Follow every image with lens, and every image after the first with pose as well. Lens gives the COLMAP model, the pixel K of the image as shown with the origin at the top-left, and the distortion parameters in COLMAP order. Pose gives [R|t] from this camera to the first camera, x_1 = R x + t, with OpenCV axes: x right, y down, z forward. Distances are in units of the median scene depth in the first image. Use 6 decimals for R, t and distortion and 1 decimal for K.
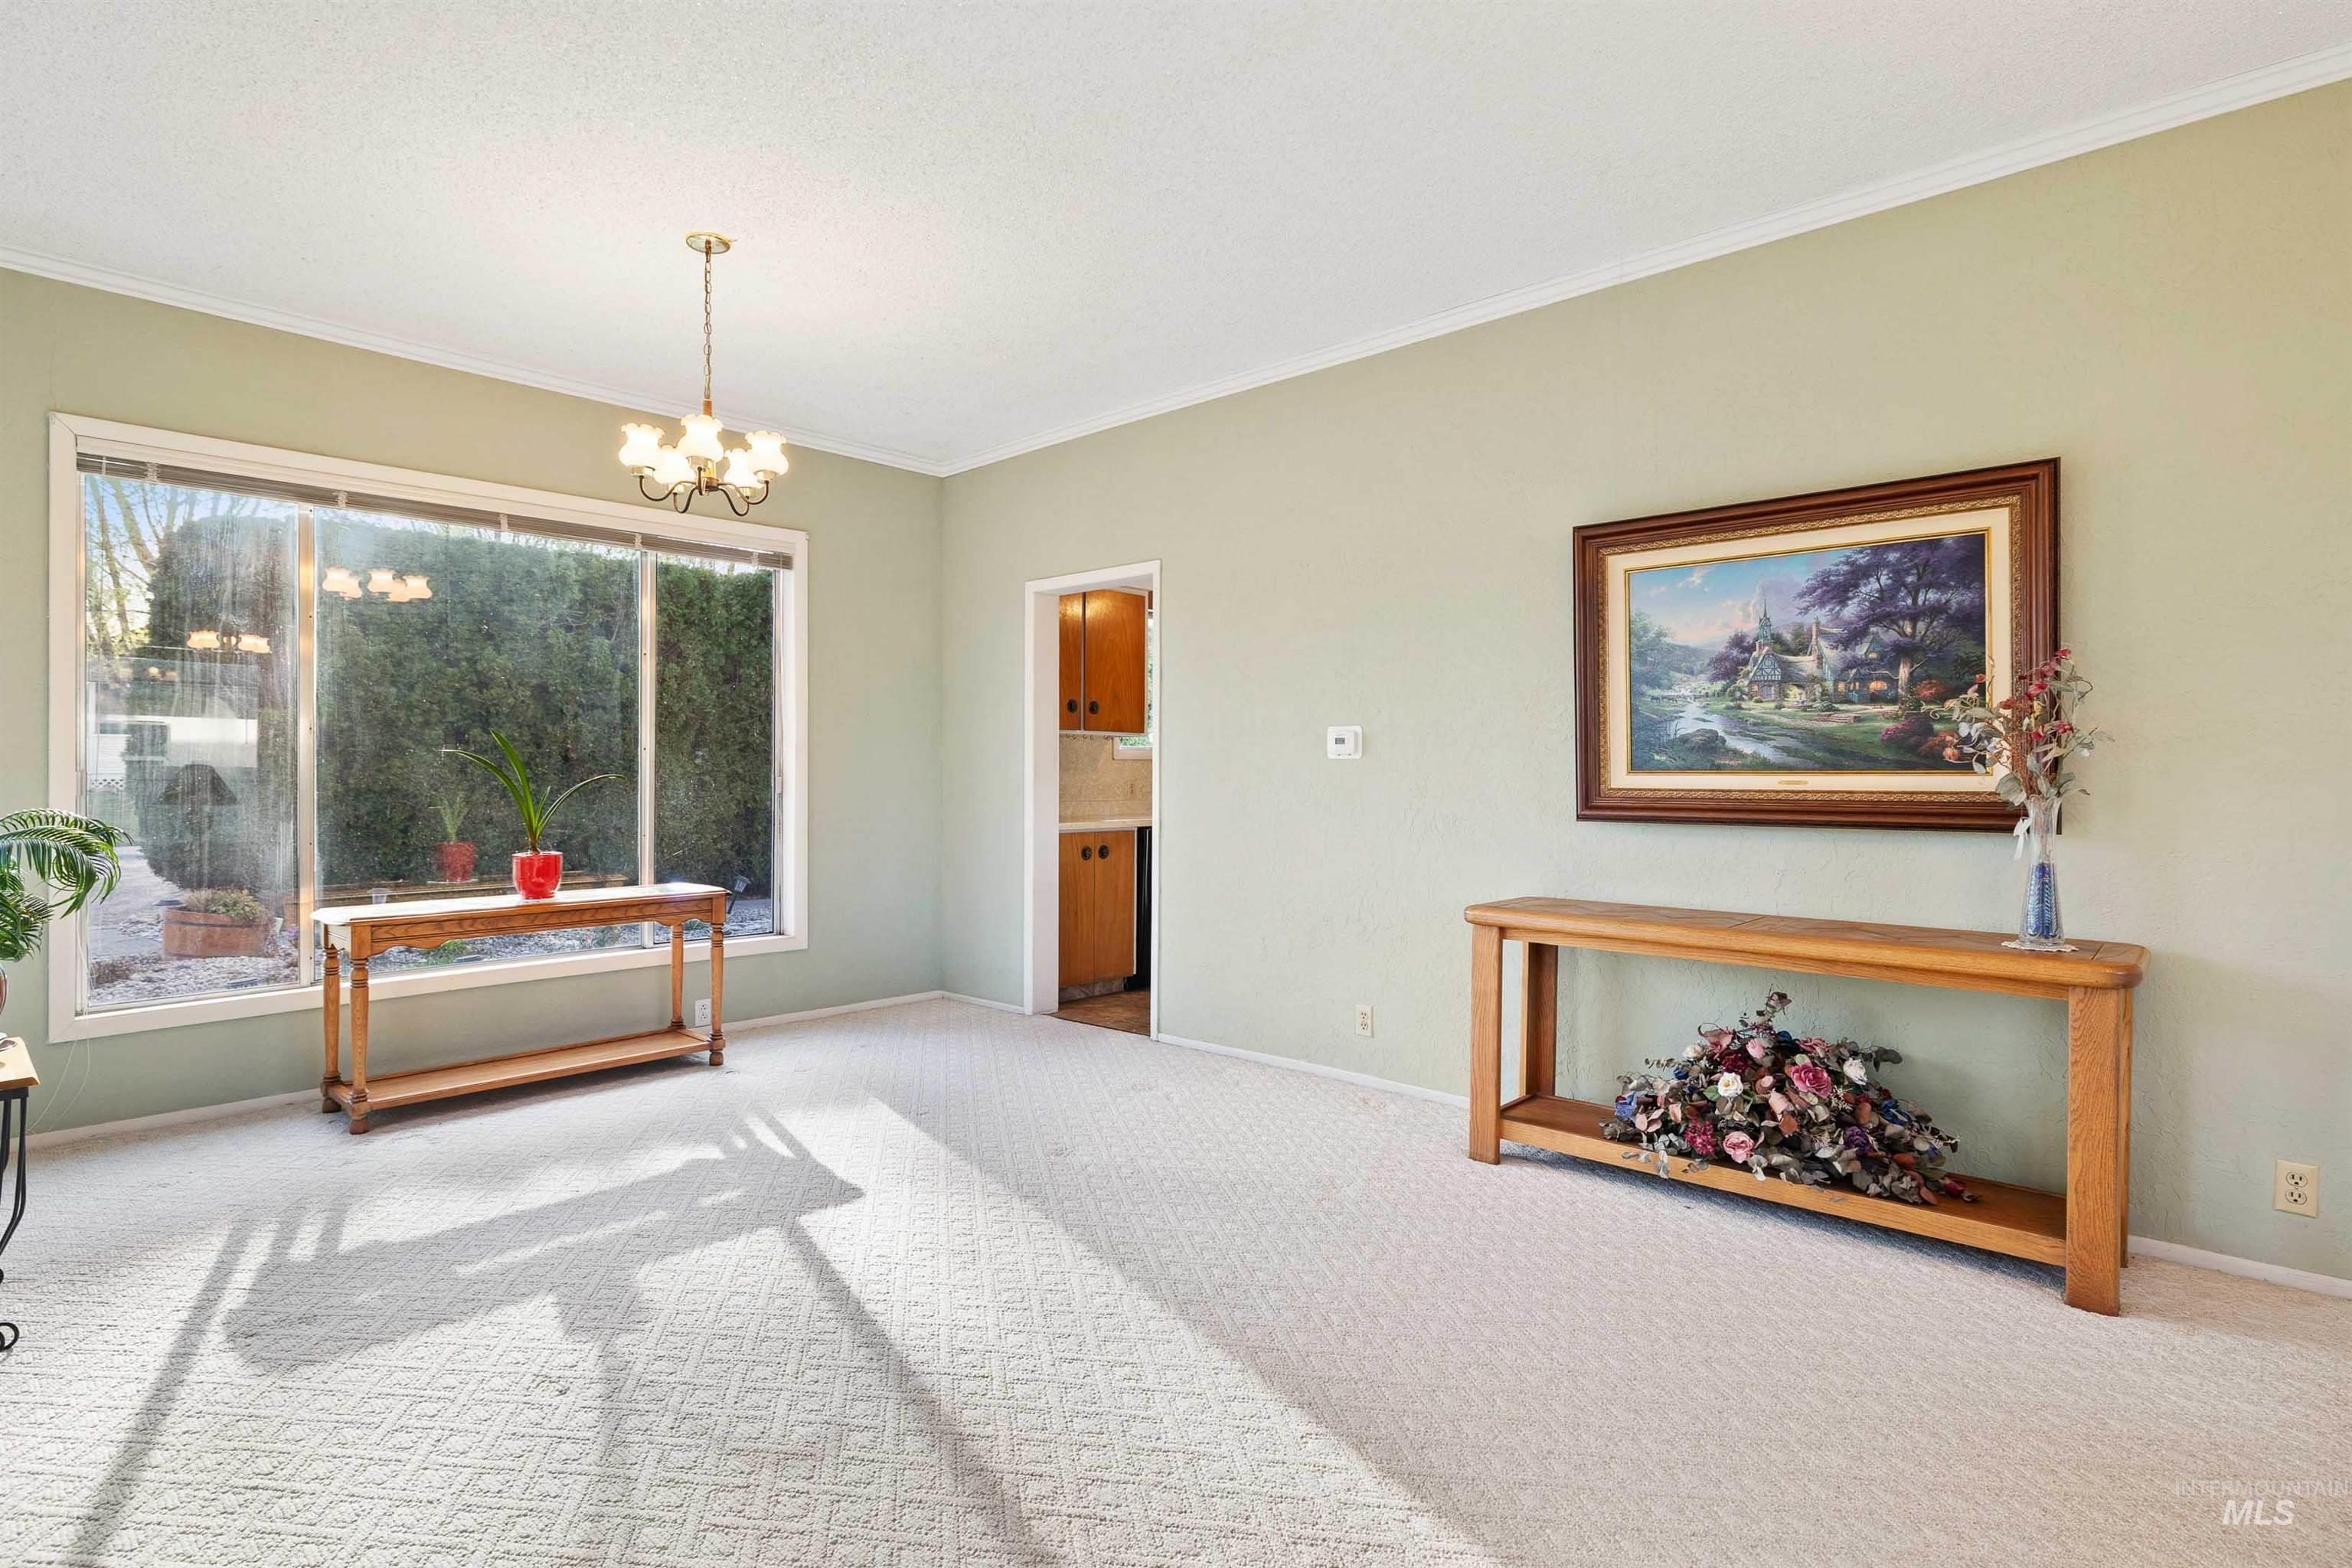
lens RADIAL K [[1174.5, 0, 1180.3], [0, 1174.5, 782.1], [0, 0, 1]] dist [-0.004743, 0.000153]
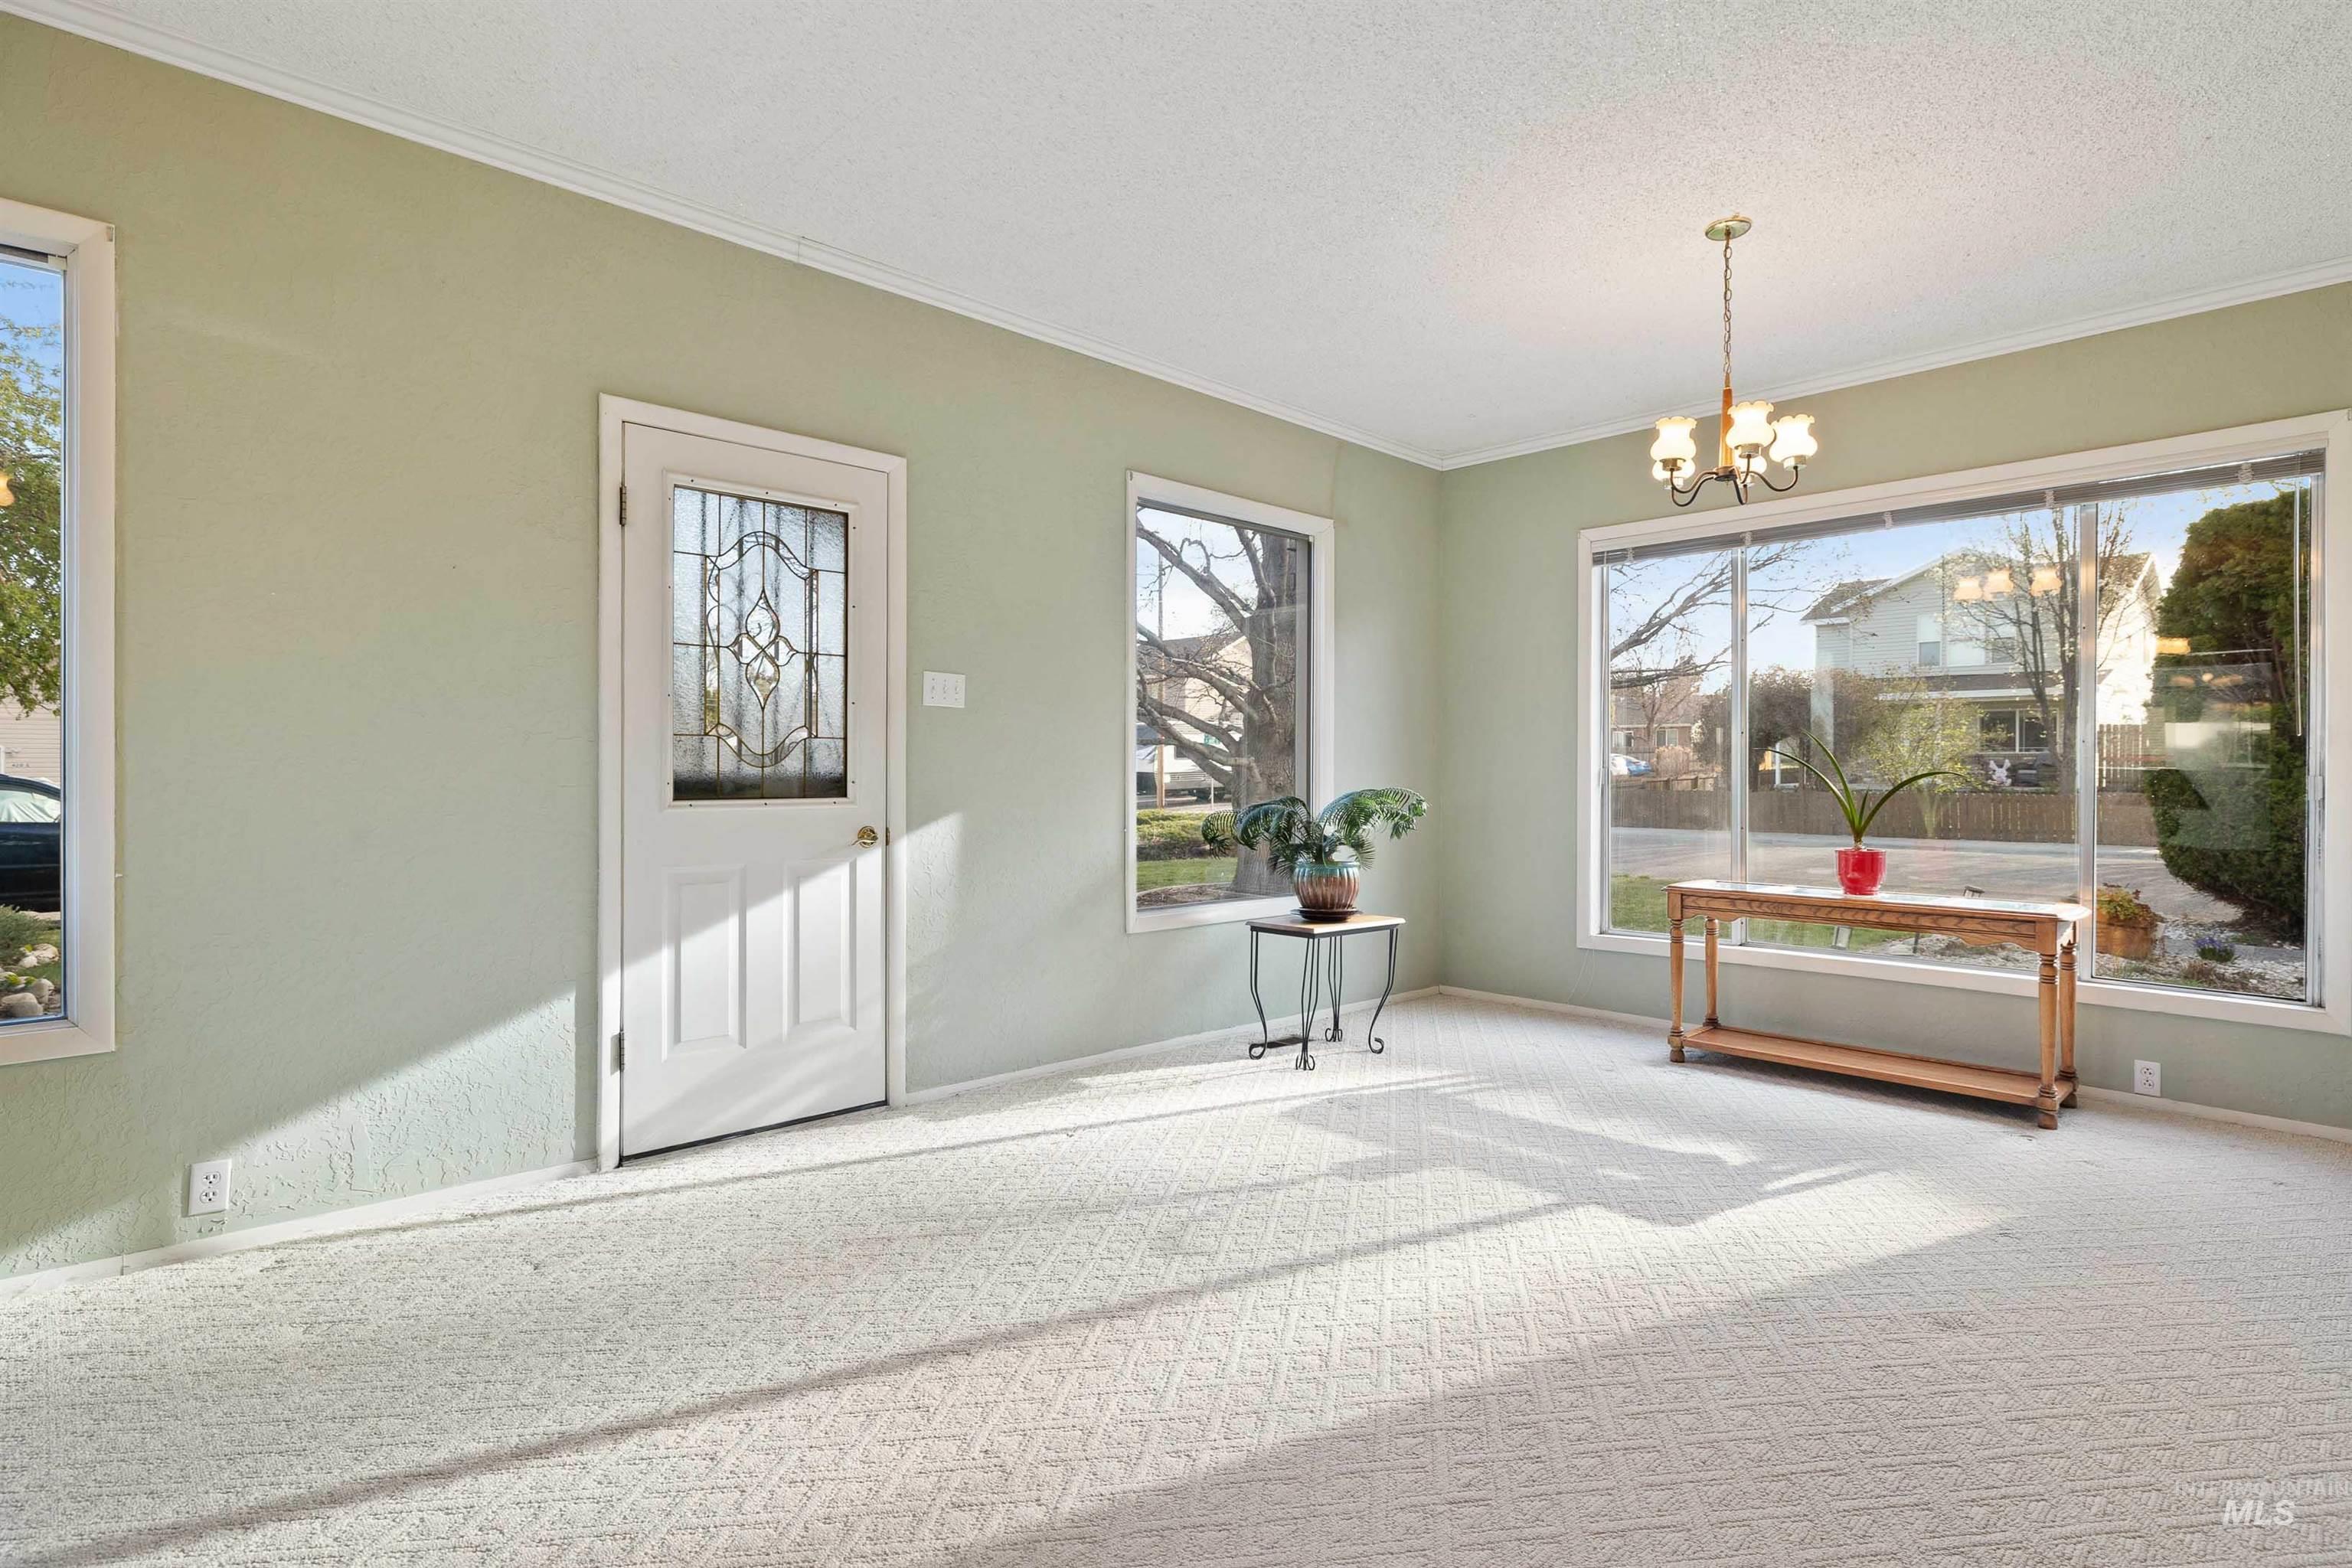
lens RADIAL K [[1174.5, 0, 1180.3], [0, 1174.5, 782.1], [0, 0, 1]] dist [-0.004743, 0.000153]
pose [[-0.060443, 0.006627, -0.998150, 0.611211], [-0.014273, 0.999870, 0.007503, 0.004681], [0.998070, 0.014700, -0.060340, 0.610374]]
